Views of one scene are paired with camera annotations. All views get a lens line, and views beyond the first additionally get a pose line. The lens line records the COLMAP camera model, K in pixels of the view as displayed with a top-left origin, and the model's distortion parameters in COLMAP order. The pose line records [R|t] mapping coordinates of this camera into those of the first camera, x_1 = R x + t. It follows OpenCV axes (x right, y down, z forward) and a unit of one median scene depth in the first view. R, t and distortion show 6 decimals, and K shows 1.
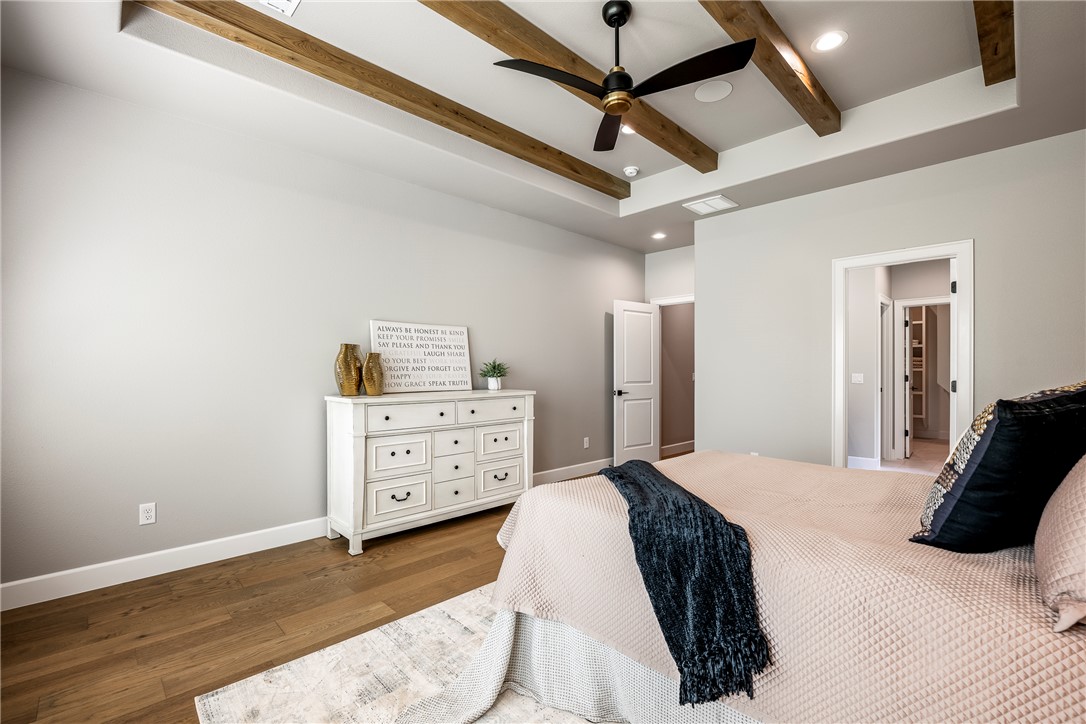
lens RADIAL K [[481.5, 0, 535.0], [0, 481.5, 367.9], [0, 0, 1]] dist [-0.004352, 0.000175]
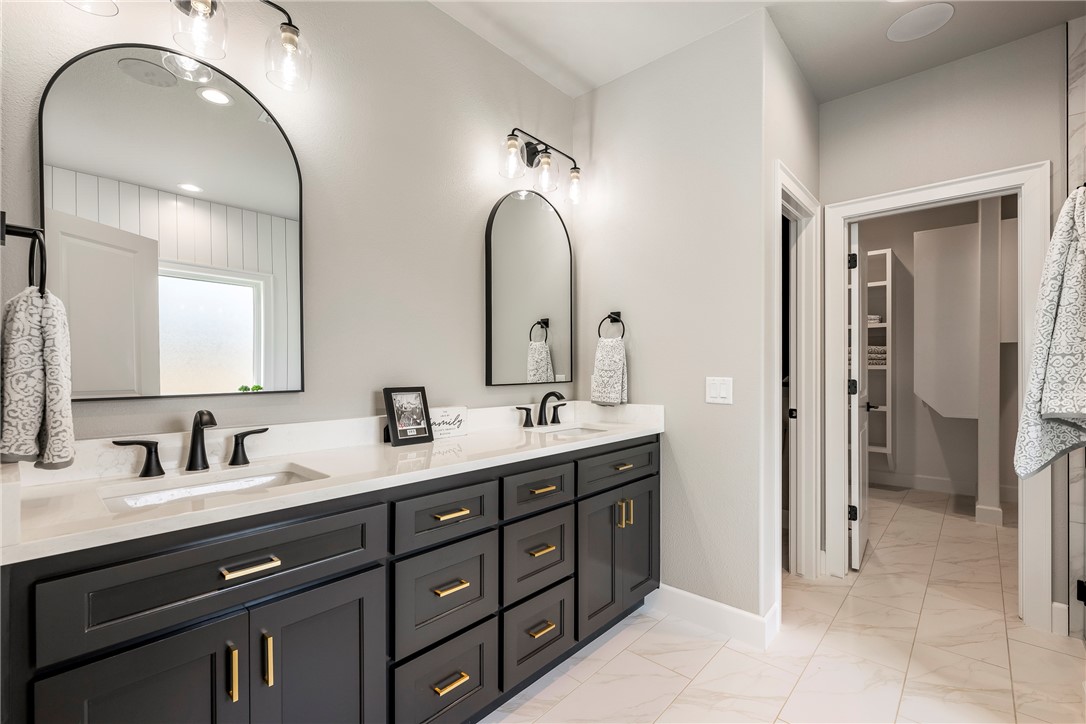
lens RADIAL K [[481.5, 0, 535.0], [0, 481.5, 367.9], [0, 0, 1]] dist [-0.004352, 0.000175]
pose [[0.998675, -0.001148, 0.051439, 0.440204], [0.001077, 0.999998, 0.001419, 0.003543], [-0.051441, -0.001362, 0.998675, 0.550675]]
